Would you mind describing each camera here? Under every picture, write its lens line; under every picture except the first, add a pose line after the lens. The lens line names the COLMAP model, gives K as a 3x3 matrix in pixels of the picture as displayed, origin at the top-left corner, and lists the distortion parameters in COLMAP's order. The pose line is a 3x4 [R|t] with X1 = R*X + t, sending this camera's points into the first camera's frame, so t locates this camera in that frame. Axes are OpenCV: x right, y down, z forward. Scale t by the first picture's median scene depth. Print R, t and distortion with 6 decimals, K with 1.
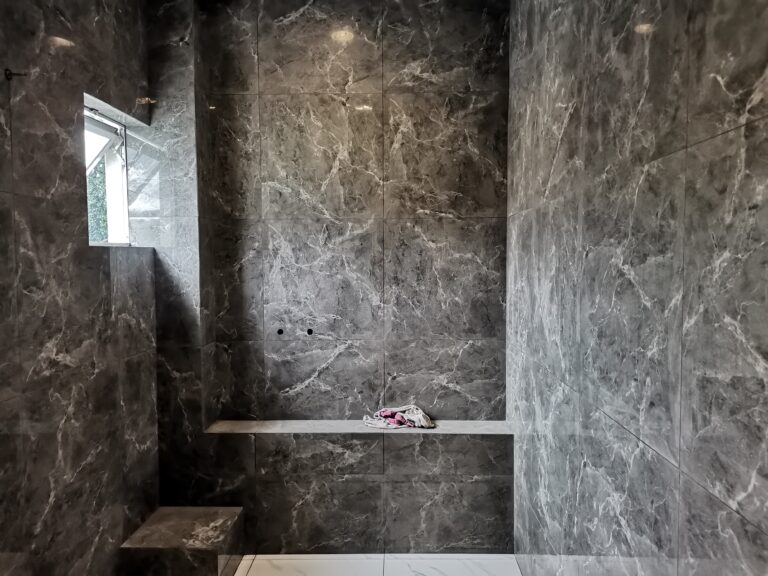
lens RADIAL K [[576.4, 0, 381.8], [0, 576.4, 290.5], [0, 0, 1]] dist [0.092594, -0.116091]
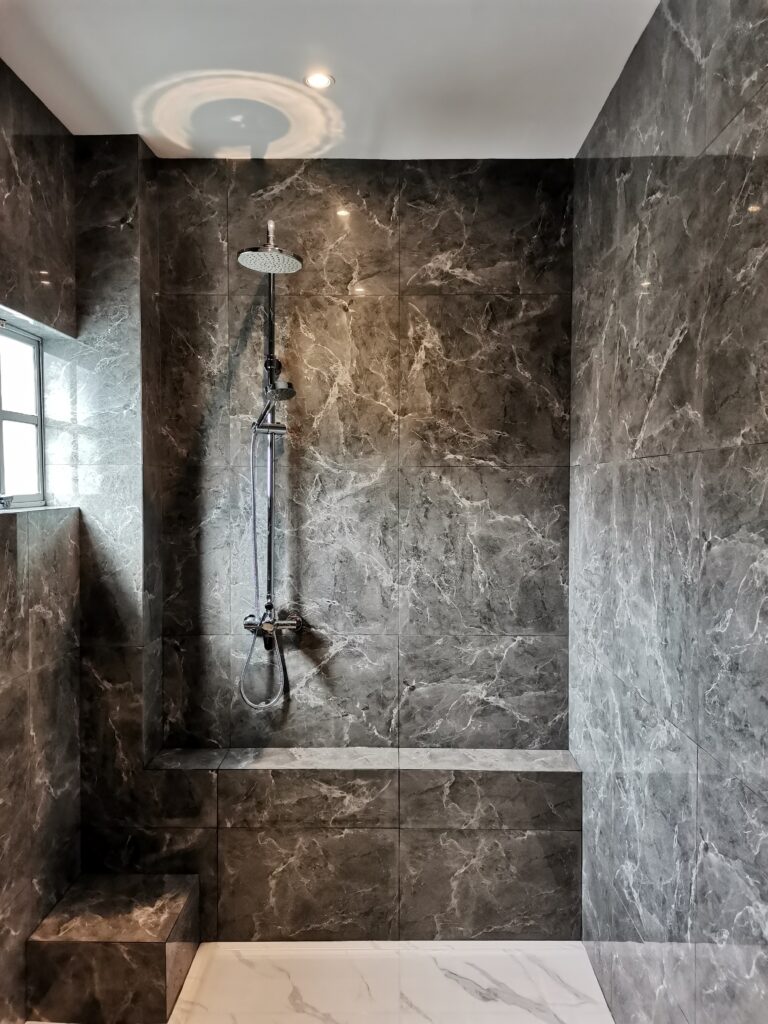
lens RADIAL K [[768.5, 0, 382.5], [0, 768.5, 509.1], [0, 0, 1]] dist [0.092594, -0.116091]
pose [[0.999872, 0.005605, 0.015009, -0.033009], [-0.005231, 0.999678, -0.024840, -0.048985], [-0.015143, 0.024759, 0.999579, 0.041512]]
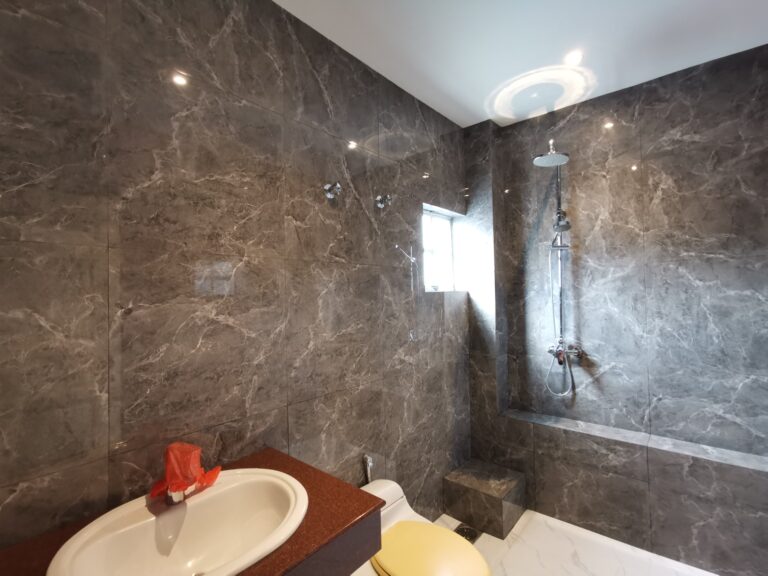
lens RADIAL K [[366.4, 0, 382.6], [0, 366.4, 288.3], [0, 0, 1]] dist [-0.030199, 0.023081]
pose [[0.777339, -0.020577, -0.628746, 0.054303], [-0.017735, 0.998351, -0.054599, -0.021661], [0.628832, 0.053593, 0.775692, 0.081854]]
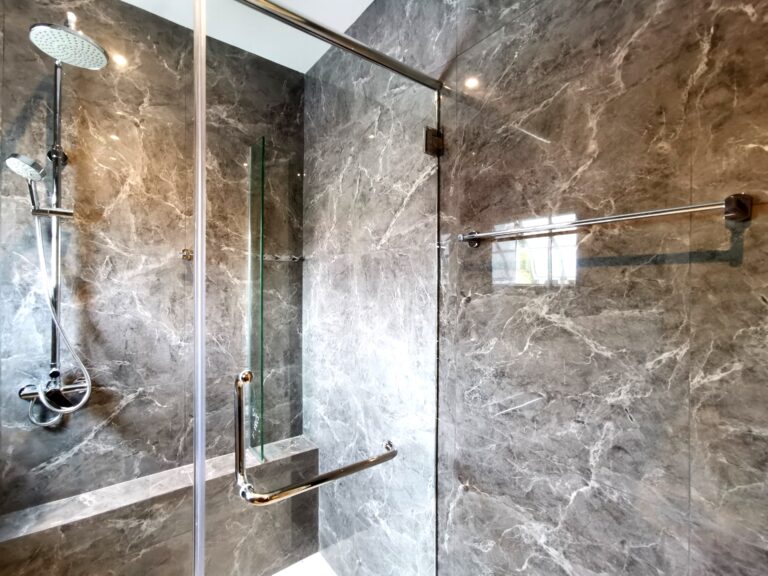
lens RADIAL K [[366.4, 0, 384.6], [0, 366.4, 287.1], [0, 0, 1]] dist [-0.030199, 0.023081]
pose [[0.769507, 0.005242, 0.638616, -0.131421], [0.026226, 0.998863, -0.039801, -0.037695], [-0.638099, 0.047376, 0.768495, 0.341361]]
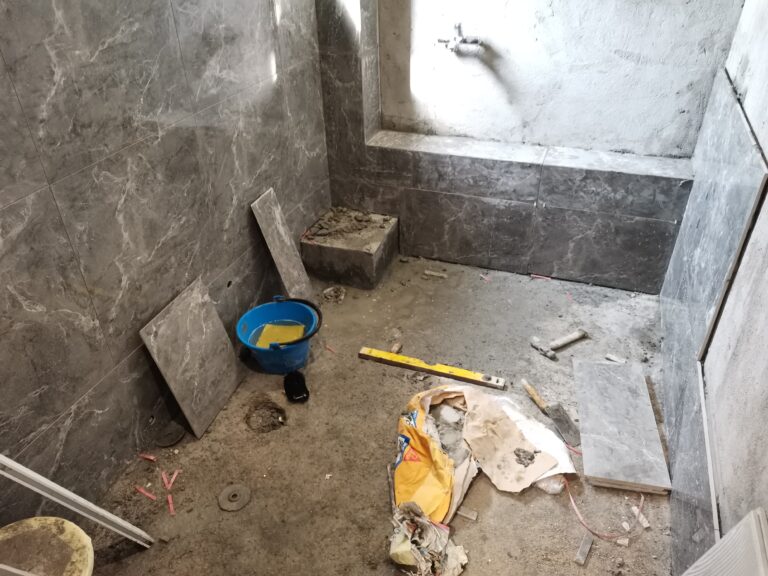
lens RADIAL K [[576.4, 0, 379.5], [0, 576.4, 289.7], [0, 0, 1]] dist [0.092594, -0.116091]
pose [[0.946541, 0.166410, -0.276347, 0.047245], [-0.000030, 0.856714, 0.515791, -0.068244], [0.322583, -0.488209, 0.810920, 0.040666]]
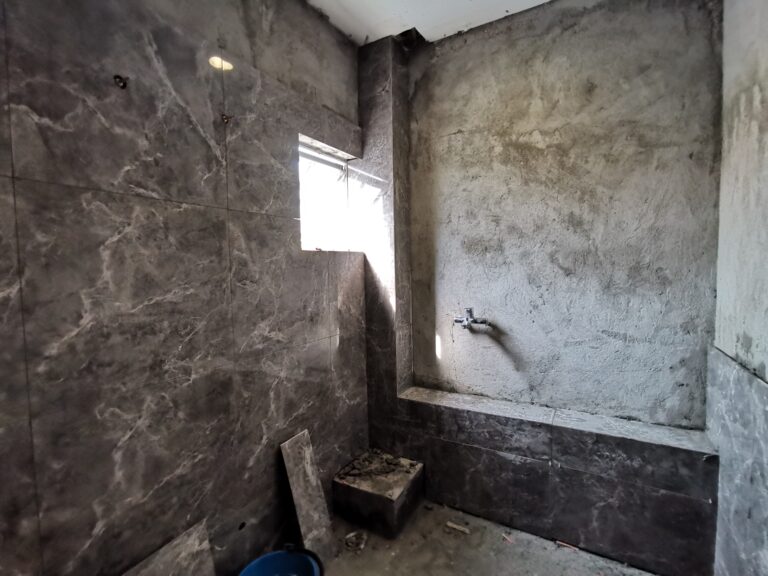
lens RADIAL K [[366.4, 0, 382.8], [0, 366.4, 287.4], [0, 0, 1]] dist [-0.030199, 0.023081]
pose [[0.880501, 0.013734, -0.473845, 0.040251], [-0.010516, 0.999900, 0.009440, -0.001431], [0.473927, -0.003329, 0.880558, 0.284784]]
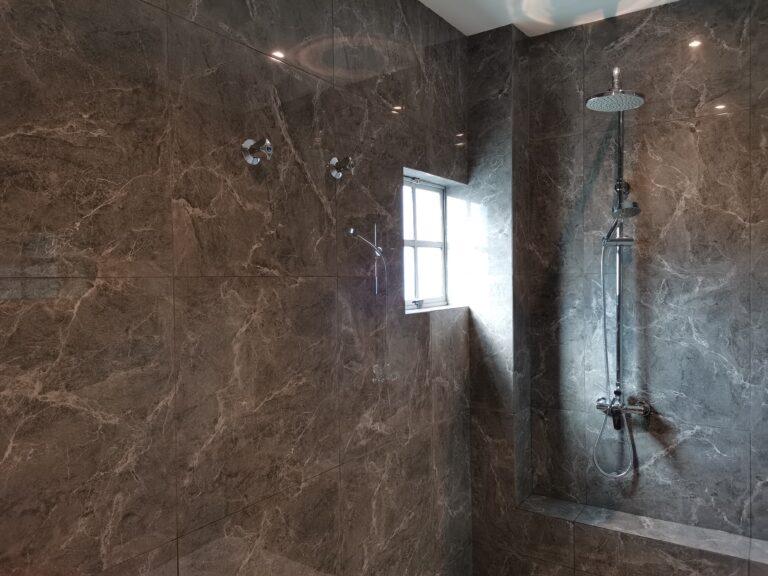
lens RADIAL K [[576.4, 0, 381.1], [0, 576.4, 291.5], [0, 0, 1]] dist [0.092594, -0.116091]
pose [[0.846362, 0.005387, -0.532581, 0.002934], [-0.019916, 0.999570, -0.021538, -0.074010], [0.532236, 0.028836, 0.846105, 0.093842]]
